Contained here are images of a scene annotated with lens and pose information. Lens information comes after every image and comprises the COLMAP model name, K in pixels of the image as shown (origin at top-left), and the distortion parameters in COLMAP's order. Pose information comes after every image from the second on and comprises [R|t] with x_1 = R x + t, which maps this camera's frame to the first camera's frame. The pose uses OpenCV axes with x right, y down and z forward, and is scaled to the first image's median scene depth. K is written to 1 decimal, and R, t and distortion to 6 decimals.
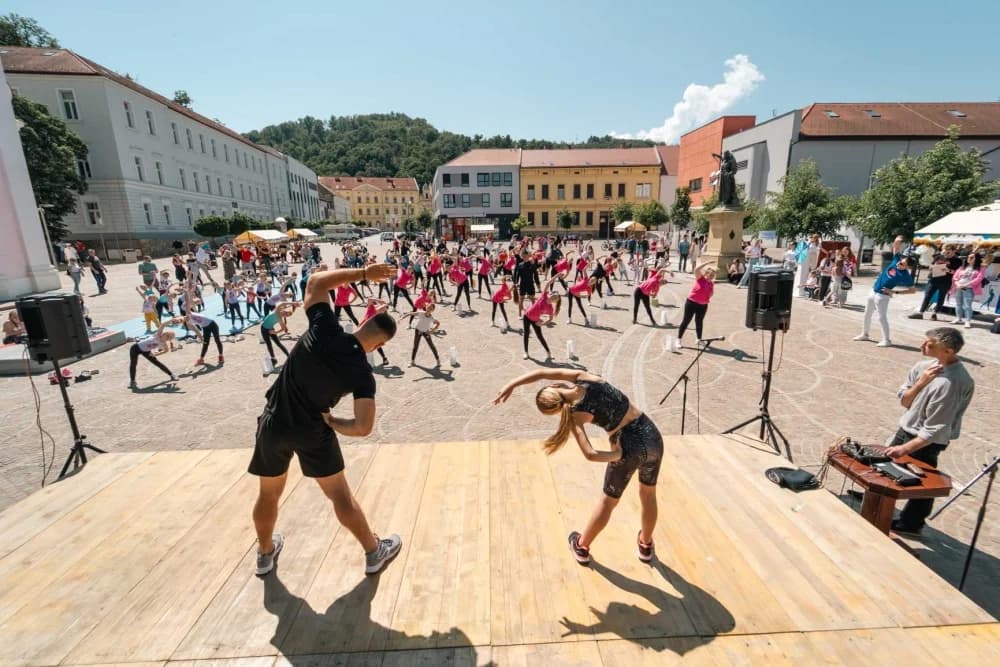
lens RADIAL K [[424.1, 0, 511.1], [0, 424.1, 335.5], [0, 0, 1]] dist [-0.006751, -0.000255]
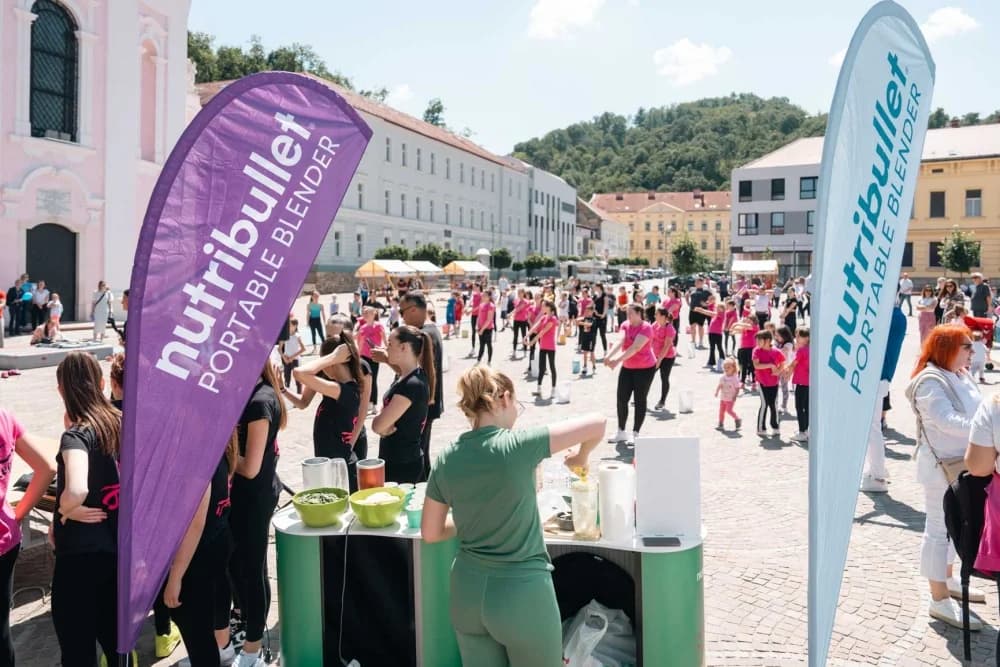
lens RADIAL K [[726.8, 0, 500.5], [0, 726.8, 279.5], [0, 0, 1]] dist [-0.003587, 0.000509]
pose [[0.842873, 0.023926, -0.537581, 0.085972], [-0.150039, 0.969841, -0.192083, 0.002320], [0.516773, 0.242559, 0.821043, 0.008915]]
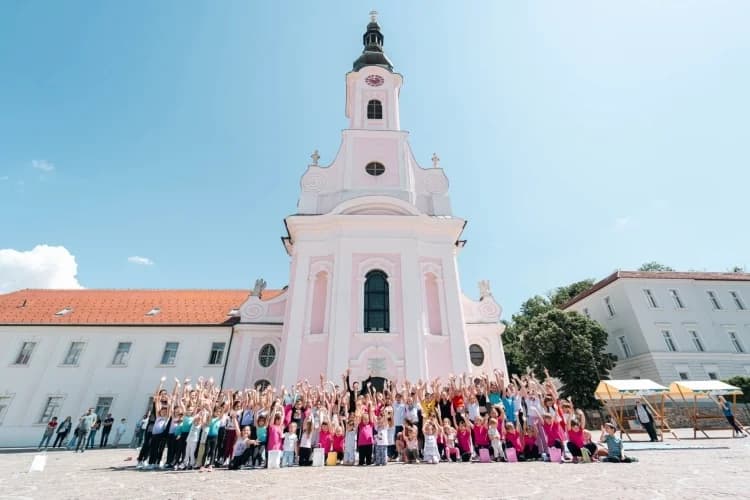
lens RADIAL K [[318.3, 0, 372.4], [0, 318.3, 256.2], [0, 0, 1]] dist [-0.000948, -0.000310]
pose [[-0.124366, -0.457320, -0.880563, 0.025327], [-0.230718, 0.876457, -0.422602, -0.028010], [0.965040, 0.150605, -0.214513, 0.193744]]
